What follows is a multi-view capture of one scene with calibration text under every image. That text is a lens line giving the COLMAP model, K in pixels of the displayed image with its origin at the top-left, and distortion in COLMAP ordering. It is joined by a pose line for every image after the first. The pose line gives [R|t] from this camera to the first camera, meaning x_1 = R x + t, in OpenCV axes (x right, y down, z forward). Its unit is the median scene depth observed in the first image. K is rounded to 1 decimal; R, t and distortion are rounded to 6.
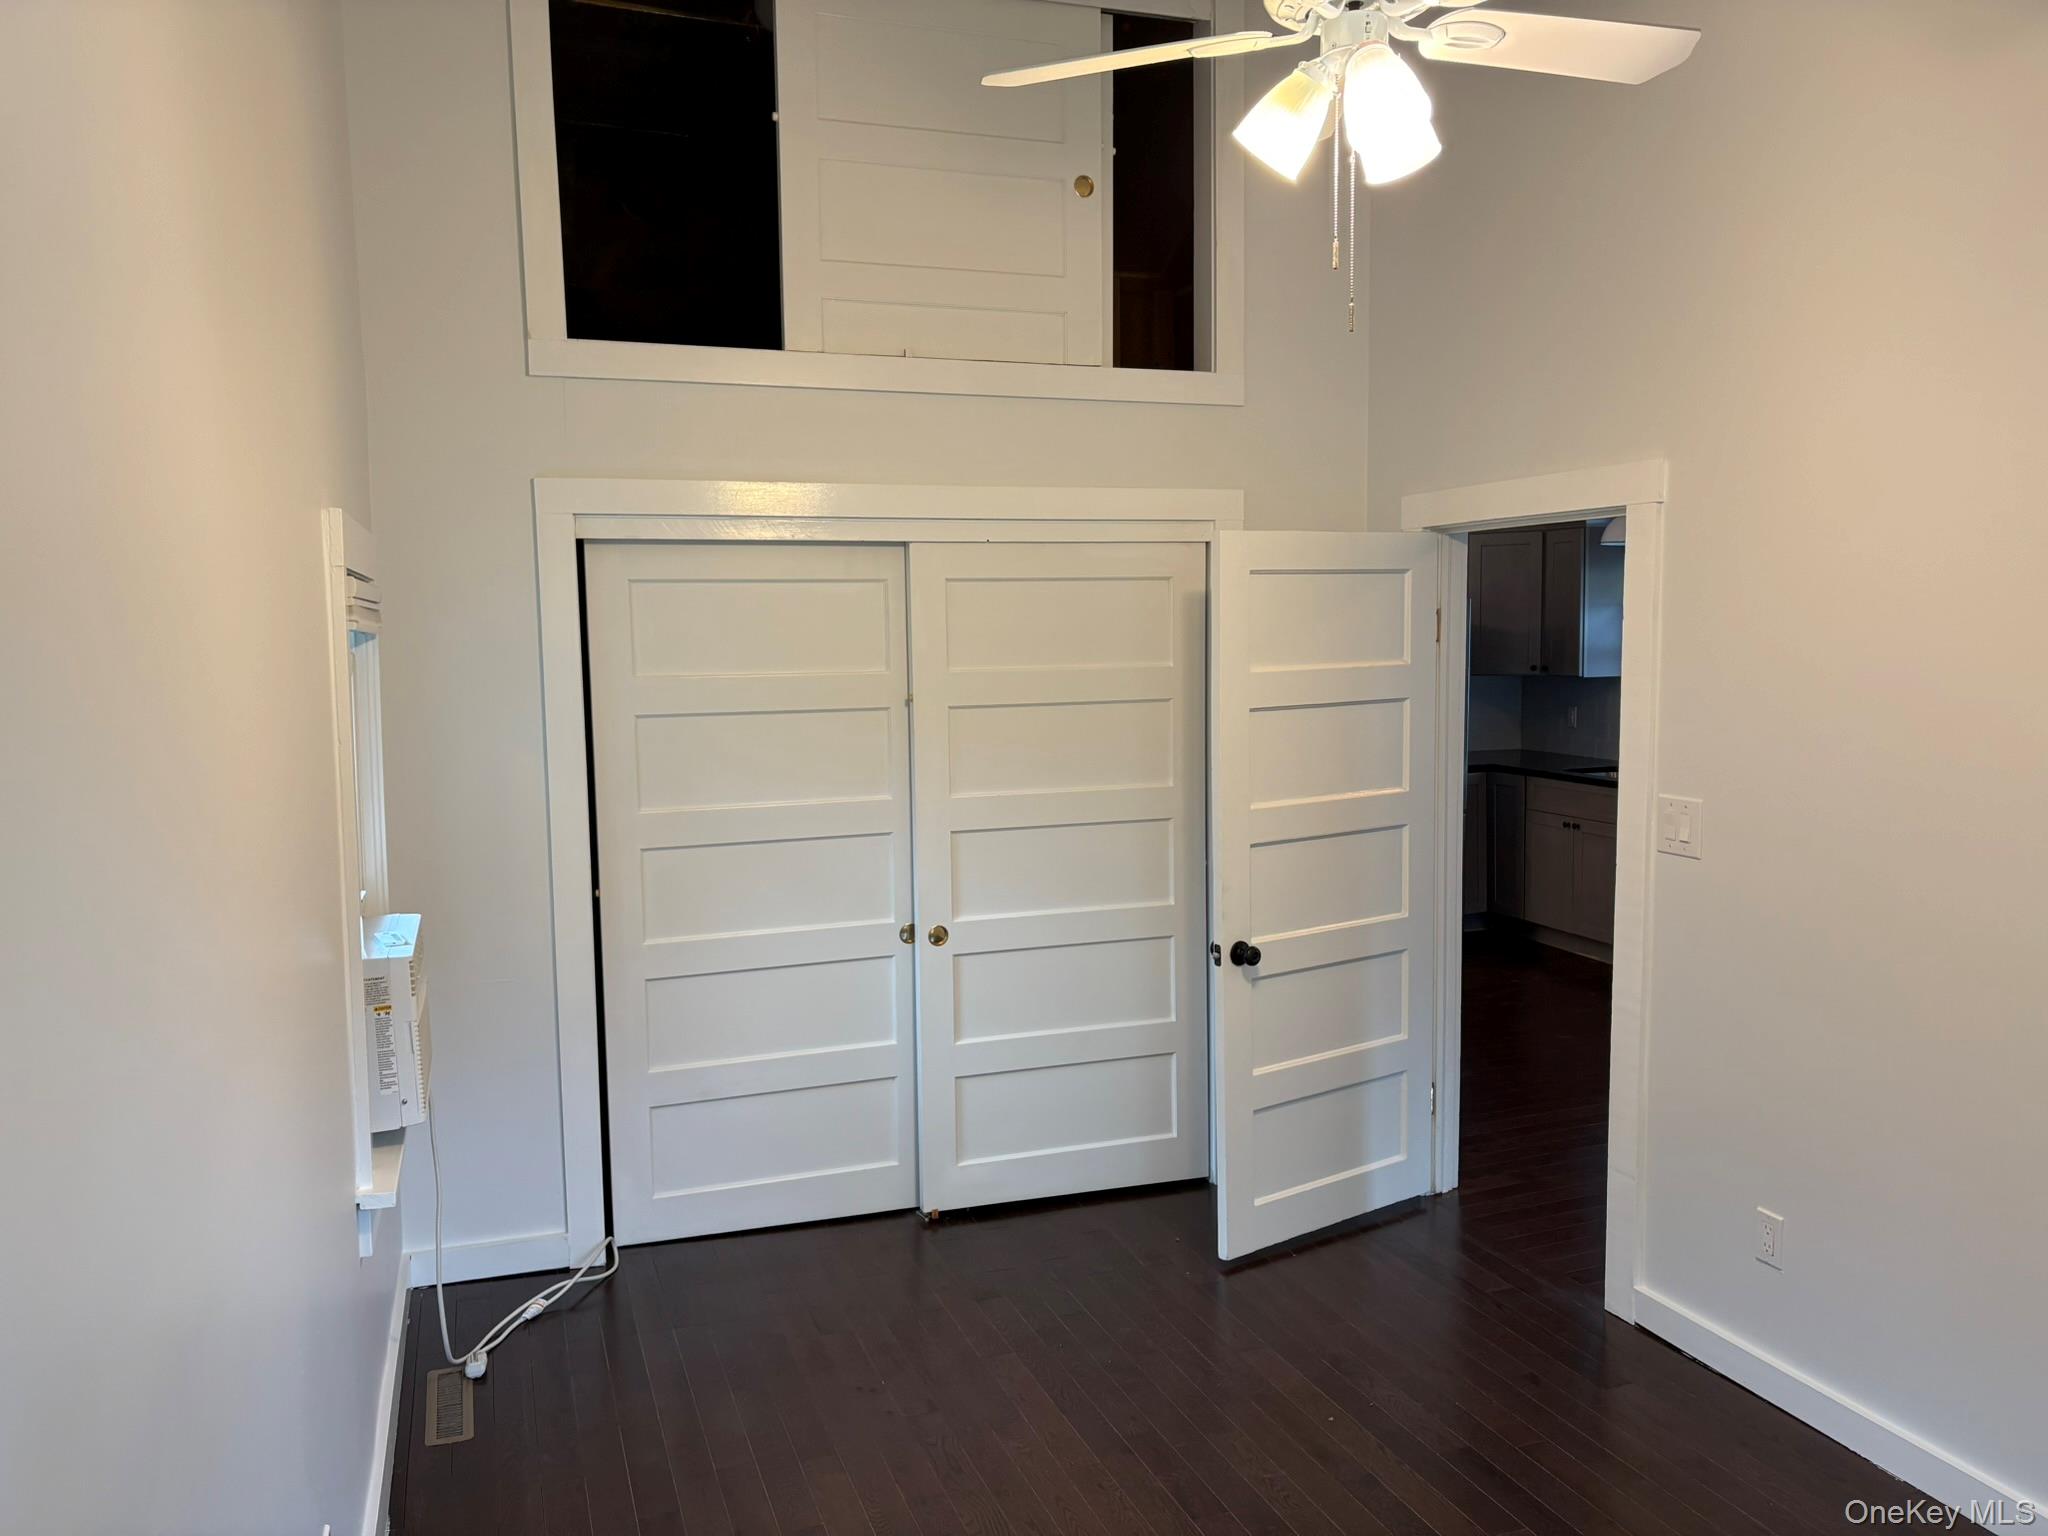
lens RADIAL K [[1562.1, 0, 1021.9], [0, 1562.1, 765.3], [0, 0, 1]] dist [0.103872, -0.040435]
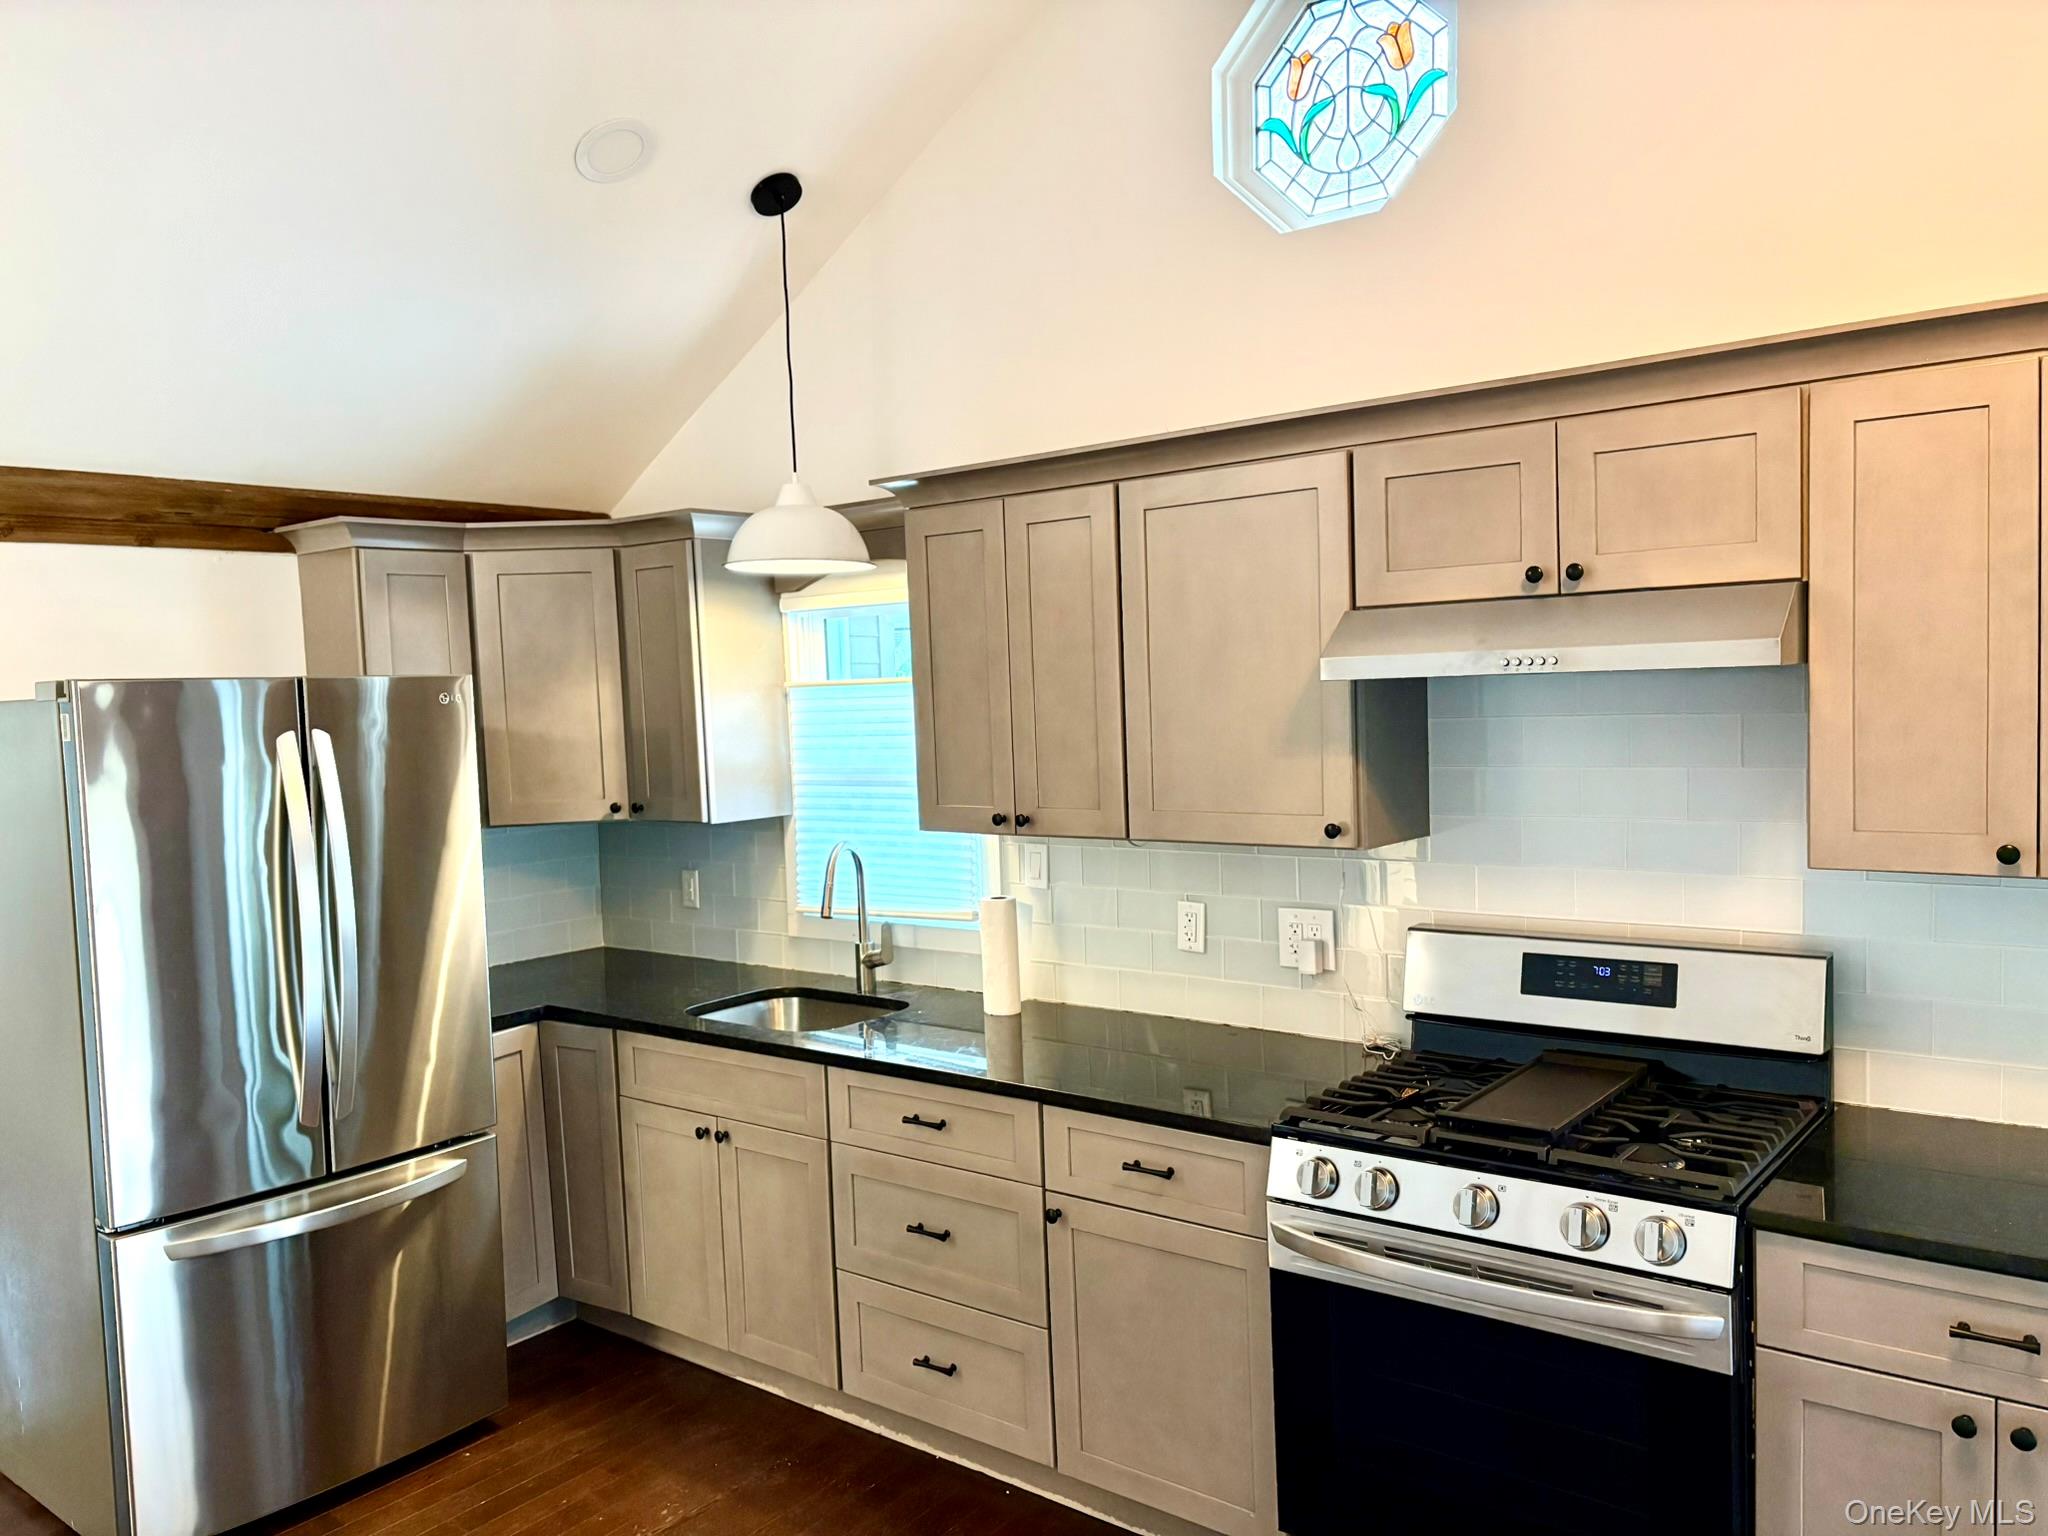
lens RADIAL K [[1562.1, 0, 1021.9], [0, 1562.1, 767.8], [0, 0, 1]] dist [0.103872, -0.040435]
pose [[0.844124, -0.049785, 0.533832, 0.165667], [0.080863, 0.996112, -0.034968, -0.046556], [-0.530015, 0.072685, 0.844867, 0.504048]]
